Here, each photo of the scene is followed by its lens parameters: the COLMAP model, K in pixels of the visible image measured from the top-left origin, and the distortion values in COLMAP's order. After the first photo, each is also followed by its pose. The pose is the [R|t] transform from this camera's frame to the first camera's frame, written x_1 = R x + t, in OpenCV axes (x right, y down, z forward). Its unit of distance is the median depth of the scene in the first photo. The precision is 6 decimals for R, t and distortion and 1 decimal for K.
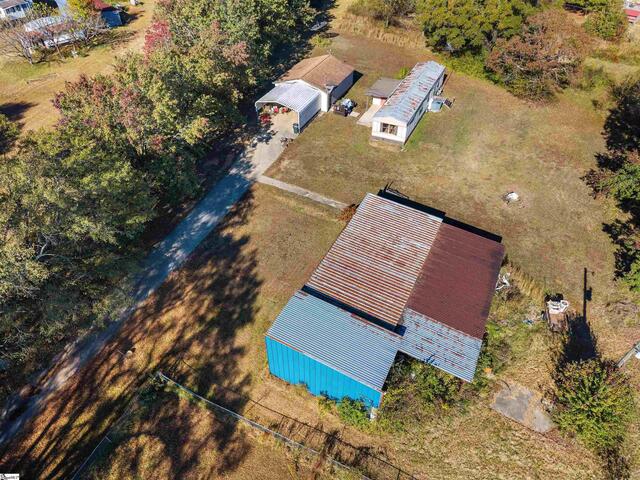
lens RADIAL K [[434.4, 0, 320.0], [0, 434.4, 242.0], [0, 0, 1]] dist [0.036102, -0.027588]
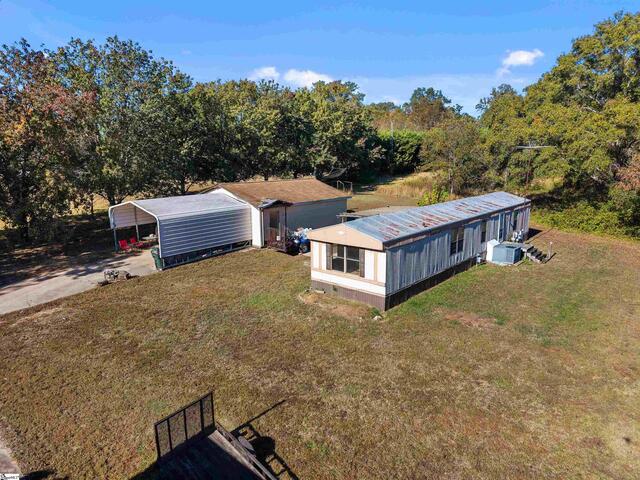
lens RADIAL K [[434.4, 0, 318.1], [0, 434.4, 238.2], [0, 0, 1]] dist [0.036102, -0.027588]
pose [[0.960286, 0.044733, -0.275410, 0.233576], [-0.179363, 0.855065, -0.486511, -0.090012], [0.213731, 0.516588, 0.829130, 0.669605]]
